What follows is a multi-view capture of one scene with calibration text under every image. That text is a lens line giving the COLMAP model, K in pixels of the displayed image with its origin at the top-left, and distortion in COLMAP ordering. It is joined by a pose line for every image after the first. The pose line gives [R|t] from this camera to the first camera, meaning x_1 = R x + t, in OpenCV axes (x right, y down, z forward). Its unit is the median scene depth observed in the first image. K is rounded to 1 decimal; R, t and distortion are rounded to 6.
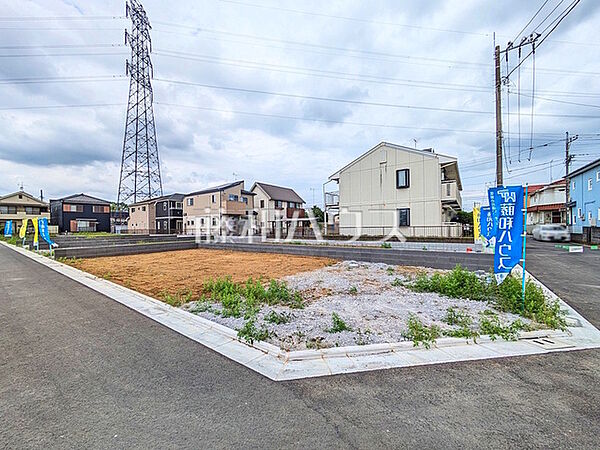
lens RADIAL K [[237.0, 0, 300.0], [0, 237.0, 225.0], [0, 0, 1]] dist [0.012370, 0.000081]
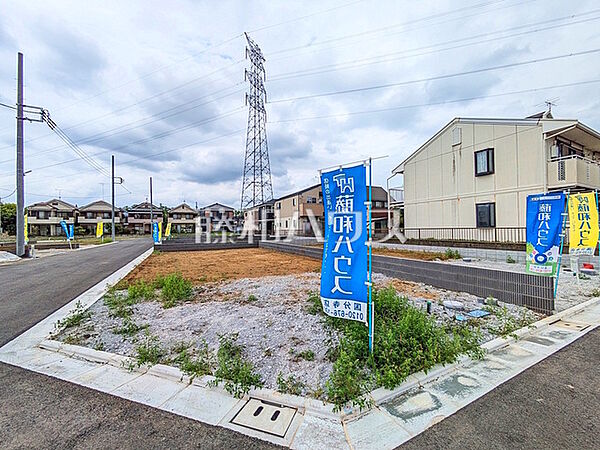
lens RADIAL K [[240.1, 0, 300.0], [0, 240.1, 225.0], [0, 0, 1]] dist [0.009516, -0.000103]
pose [[0.888607, -0.006114, -0.458630, 0.122800], [0.003941, 0.999976, -0.005694, -0.000362], [0.458653, 0.003252, 0.888609, 0.040977]]
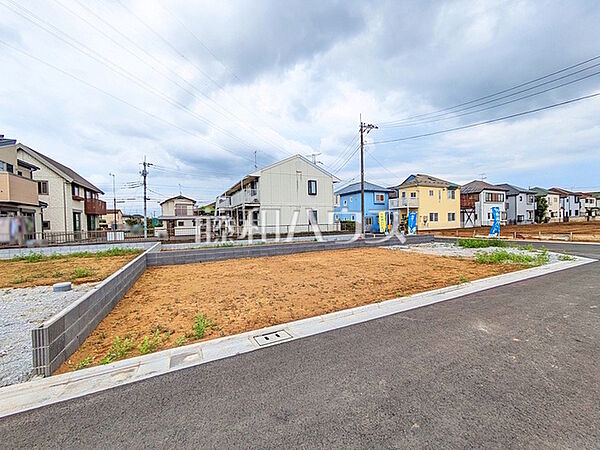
lens RADIAL K [[237.0, 0, 300.0], [0, 237.0, 225.0], [0, 0, 1]] dist [0.012370, 0.000081]
pose [[0.463996, -0.001752, 0.885836, -0.336417], [0.012174, 0.999916, -0.004400, 0.006450], [-0.885754, 0.012826, 0.463978, 0.209045]]
